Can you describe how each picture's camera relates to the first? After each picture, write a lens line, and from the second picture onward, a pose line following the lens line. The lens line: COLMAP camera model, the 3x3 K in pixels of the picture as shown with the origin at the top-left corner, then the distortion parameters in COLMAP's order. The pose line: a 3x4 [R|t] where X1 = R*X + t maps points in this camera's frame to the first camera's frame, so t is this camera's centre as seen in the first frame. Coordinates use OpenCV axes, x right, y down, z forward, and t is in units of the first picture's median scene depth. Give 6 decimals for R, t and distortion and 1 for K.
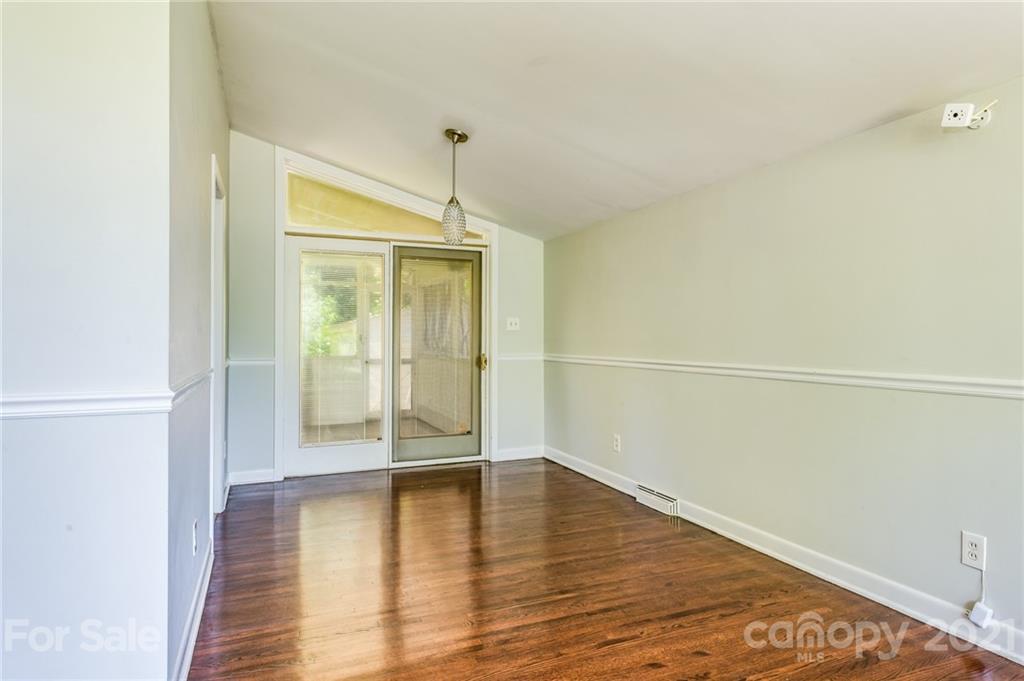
lens RADIAL K [[590.0, 0, 512.0], [0, 590.0, 340.5], [0, 0, 1]] dist [0.003460, 0.000280]
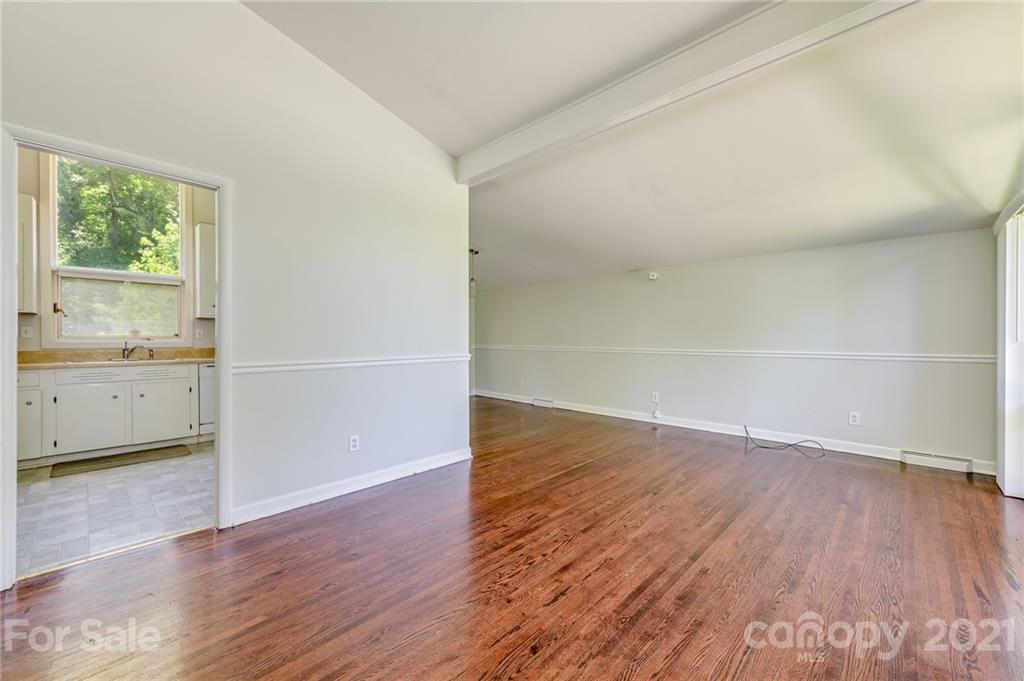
lens RADIAL K [[400.8, 0, 512.0], [0, 400.8, 340.5], [0, 0, 1]] dist [0.000661, 0.000074]
pose [[0.926861, -0.005815, 0.375359, -0.352652], [0.001843, 0.999938, 0.010939, -0.005601], [-0.375399, -0.009447, 0.926815, -0.346223]]
